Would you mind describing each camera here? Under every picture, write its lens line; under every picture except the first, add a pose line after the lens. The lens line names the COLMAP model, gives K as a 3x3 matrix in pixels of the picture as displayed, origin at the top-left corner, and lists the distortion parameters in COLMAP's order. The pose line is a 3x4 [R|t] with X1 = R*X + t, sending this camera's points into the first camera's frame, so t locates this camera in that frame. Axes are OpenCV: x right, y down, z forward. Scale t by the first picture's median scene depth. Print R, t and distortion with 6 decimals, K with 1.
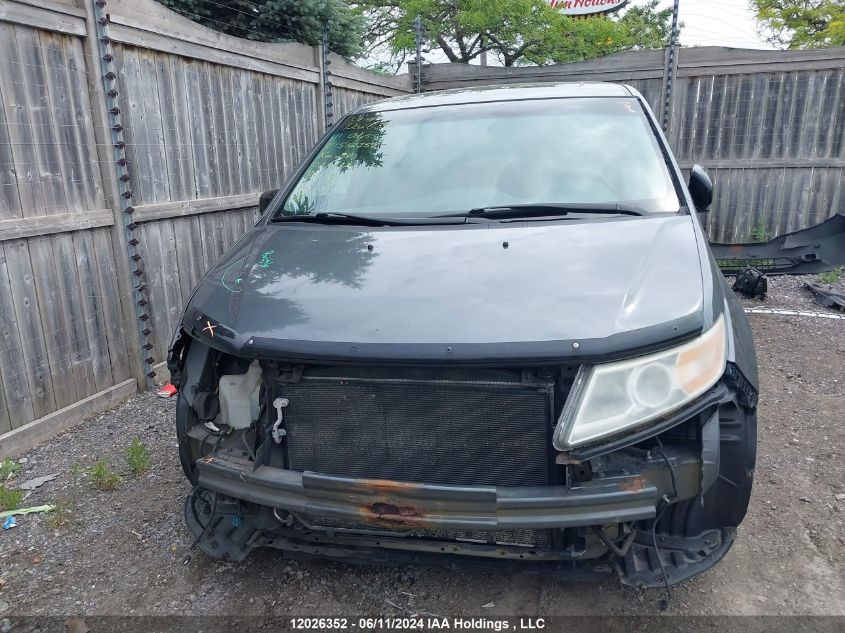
lens RADIAL K [[608.4, 0, 422.5], [0, 608.4, 316.5], [0, 0, 1]] dist [0.030779, -0.003135]
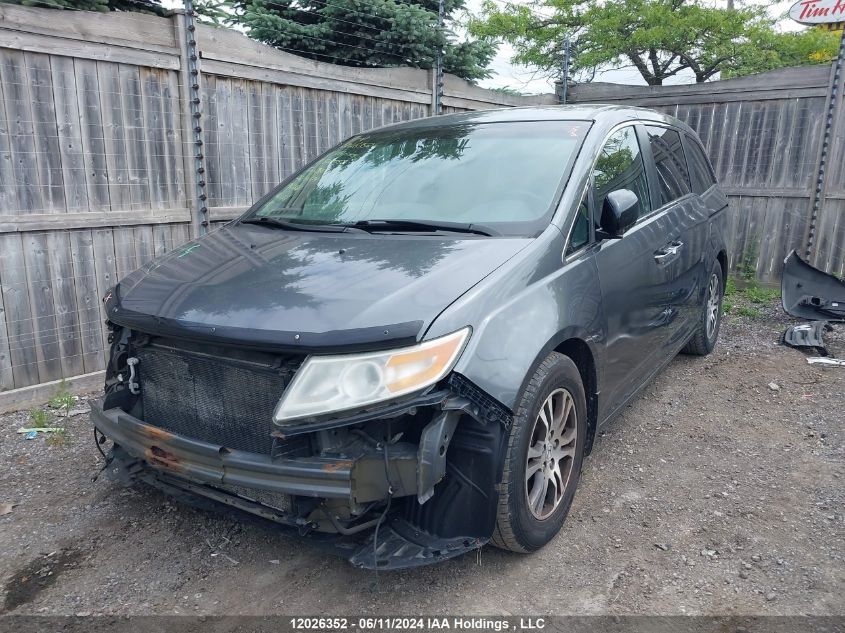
lens RADIAL K [[611.2, 0, 422.5], [0, 611.2, 316.5], [0, 0, 1]] dist [0.020166, 0.002698]
pose [[0.947147, 0.104944, -0.303148, 0.338846], [-0.112760, 0.993587, -0.008342, -0.003633], [0.300329, 0.042084, 0.952907, -0.017097]]
